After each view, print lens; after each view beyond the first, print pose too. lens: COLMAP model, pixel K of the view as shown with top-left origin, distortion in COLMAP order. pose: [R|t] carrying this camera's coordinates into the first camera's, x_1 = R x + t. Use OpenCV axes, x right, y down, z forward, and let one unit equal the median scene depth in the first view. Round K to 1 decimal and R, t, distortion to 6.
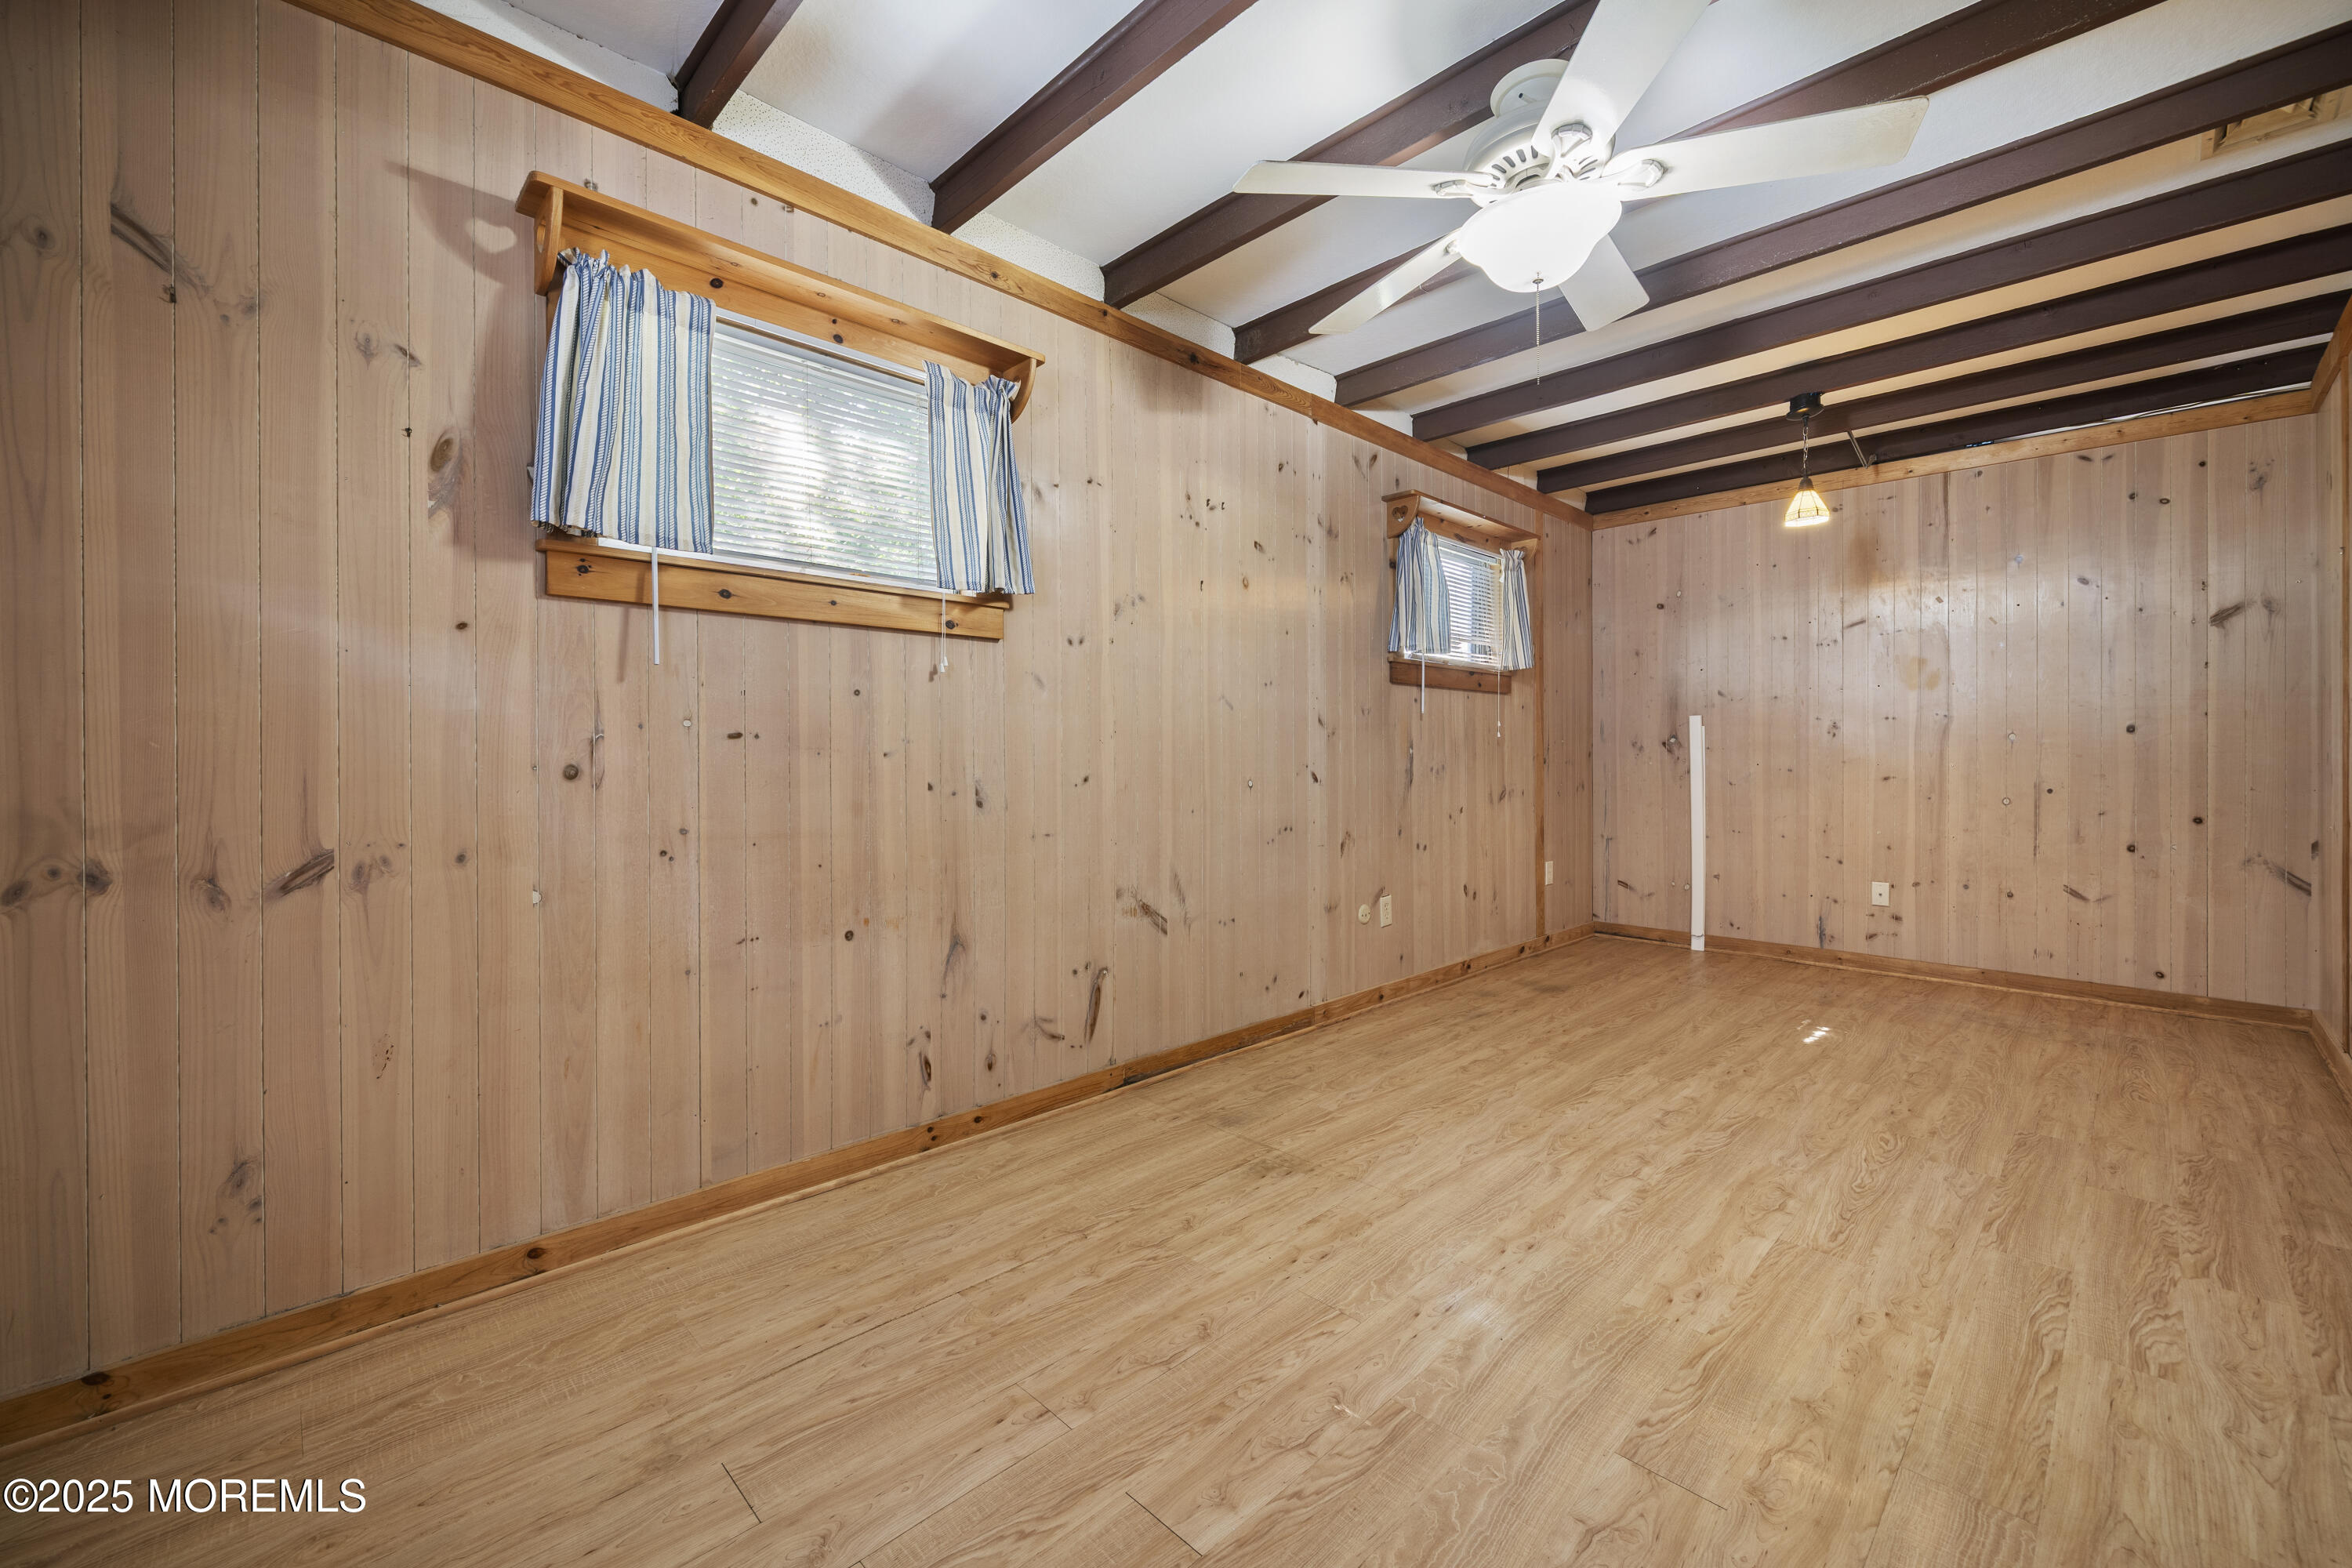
lens RADIAL K [[940.4, 0, 1173.7], [0, 940.4, 758.3], [0, 0, 1]] dist [-0.003234, 0.000641]
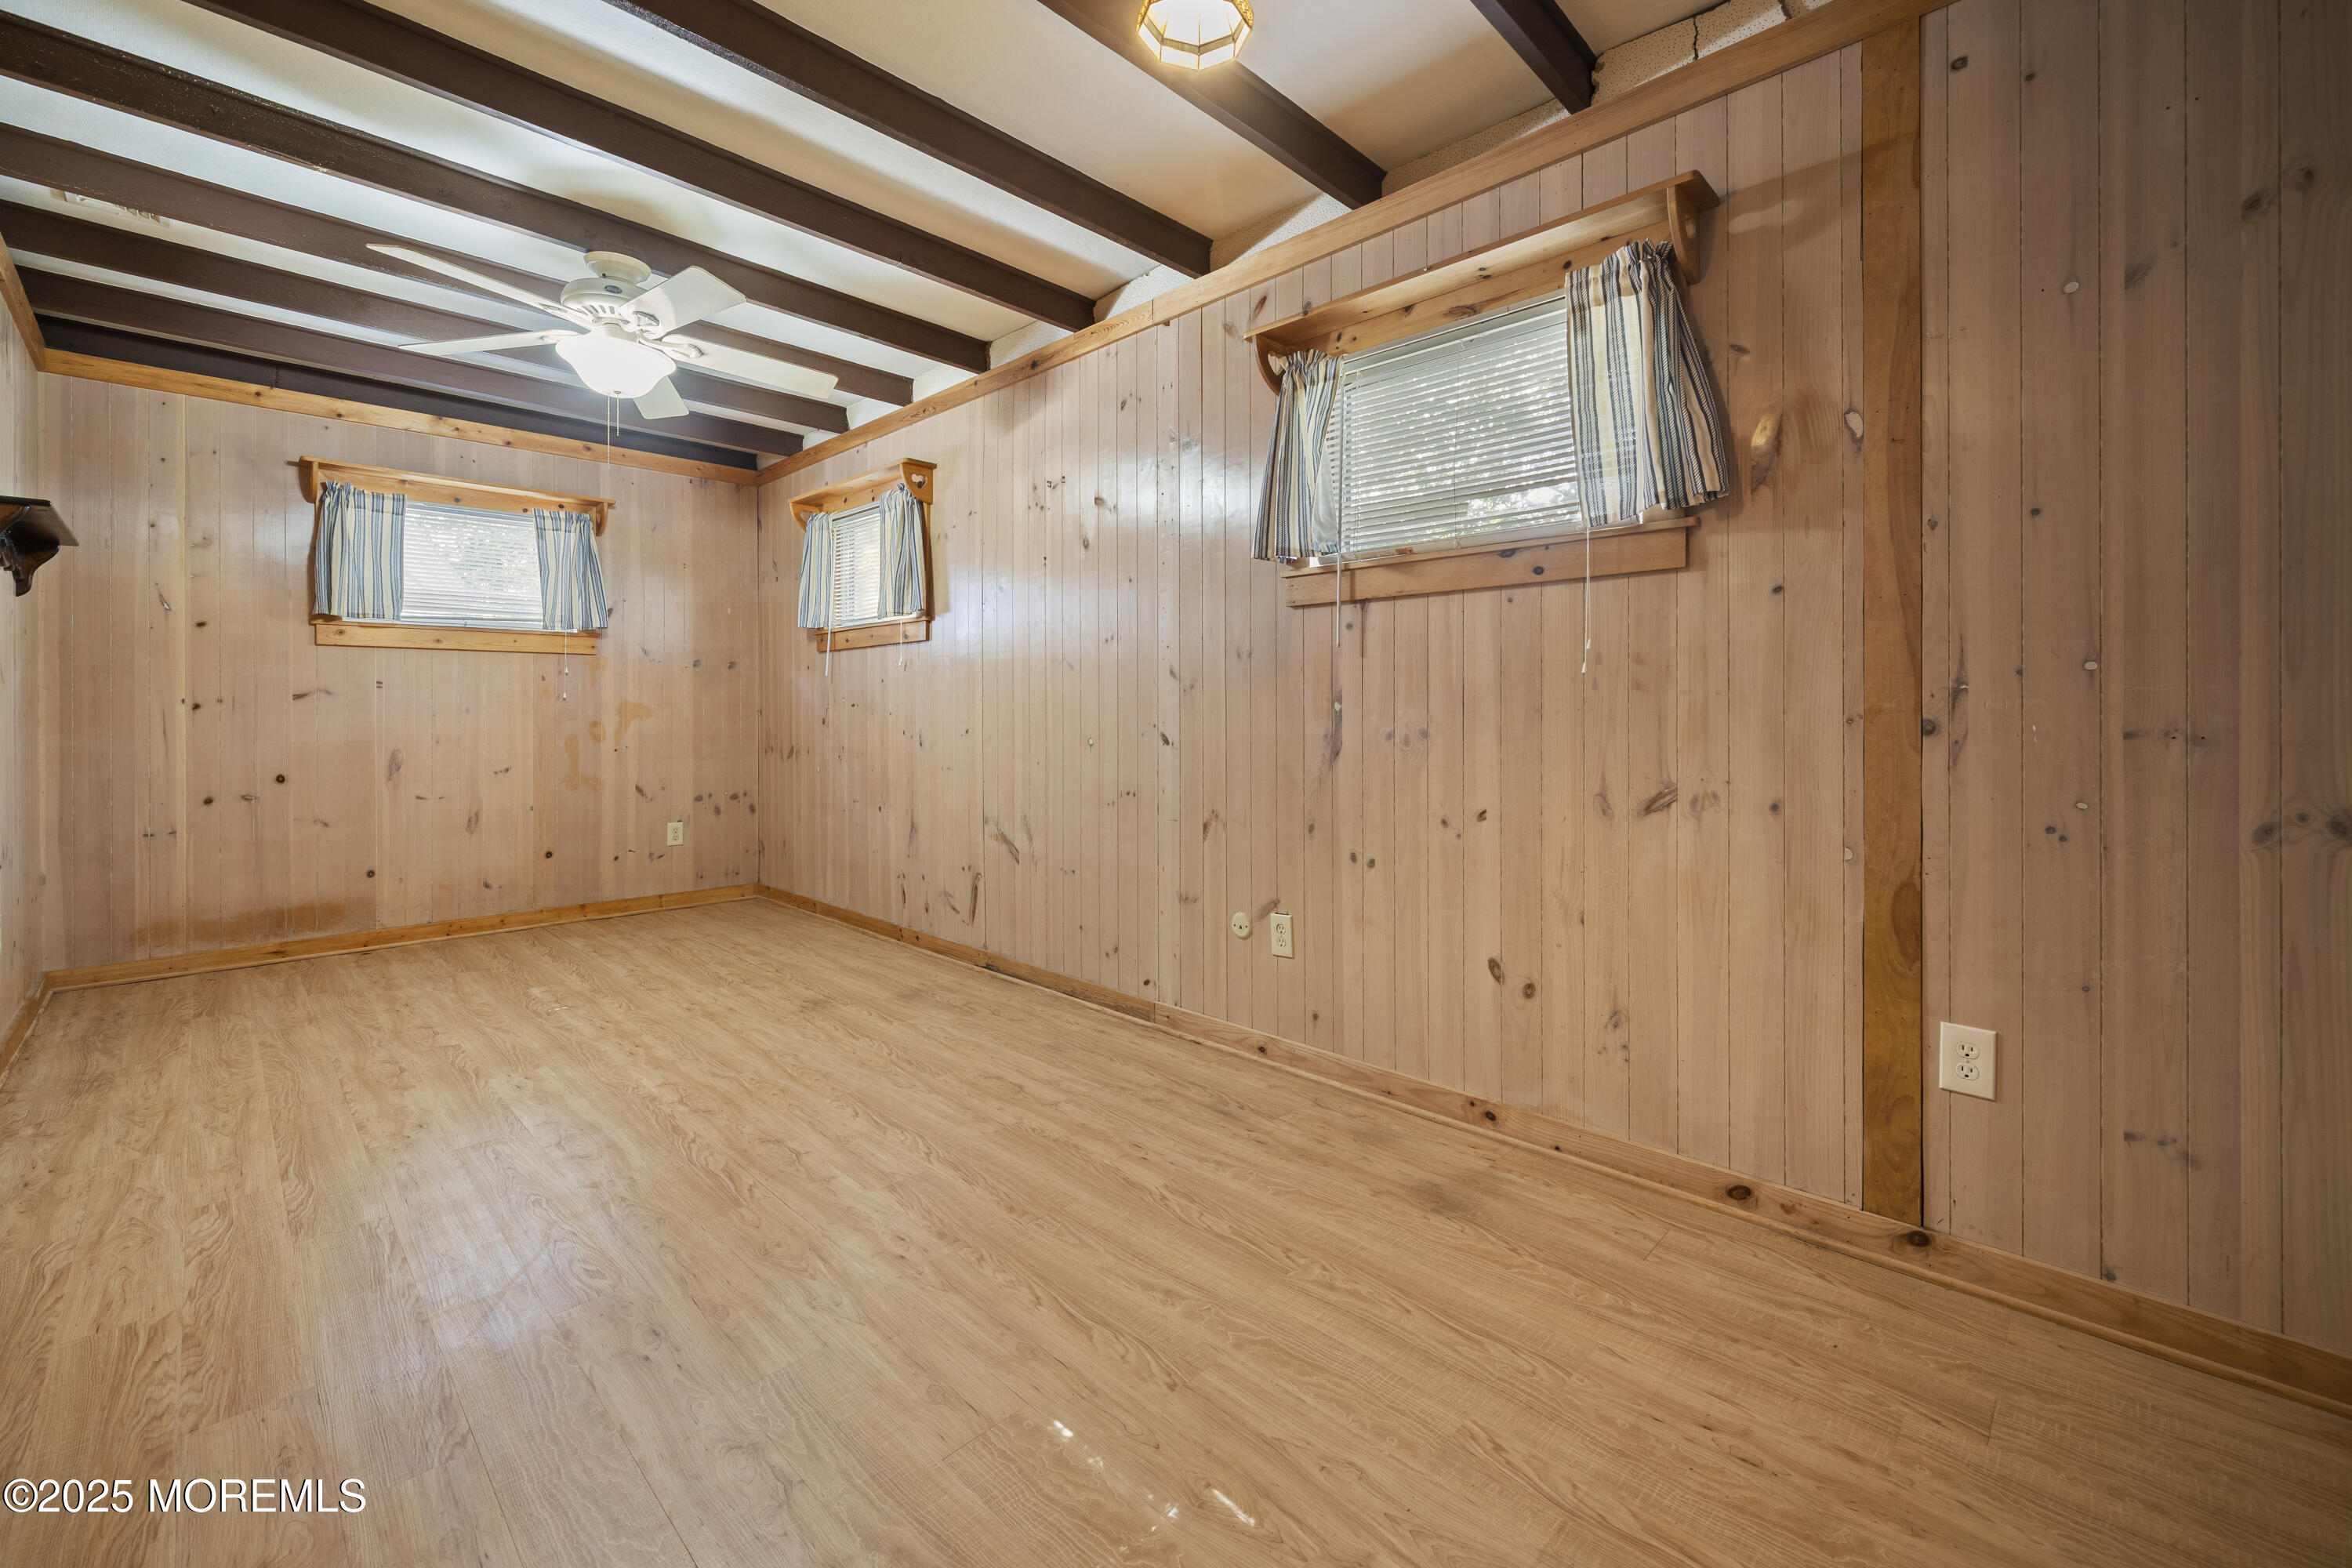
lens RADIAL K [[940.4, 0, 1153.5], [0, 940.4, 727.3], [0, 0, 1]] dist [-0.003234, 0.000641]
pose [[0.023592, 0.014842, -0.999611, 1.235891], [0.000305, 0.999890, 0.014854, -0.004490], [0.999722, -0.000655, 0.023585, 1.187841]]
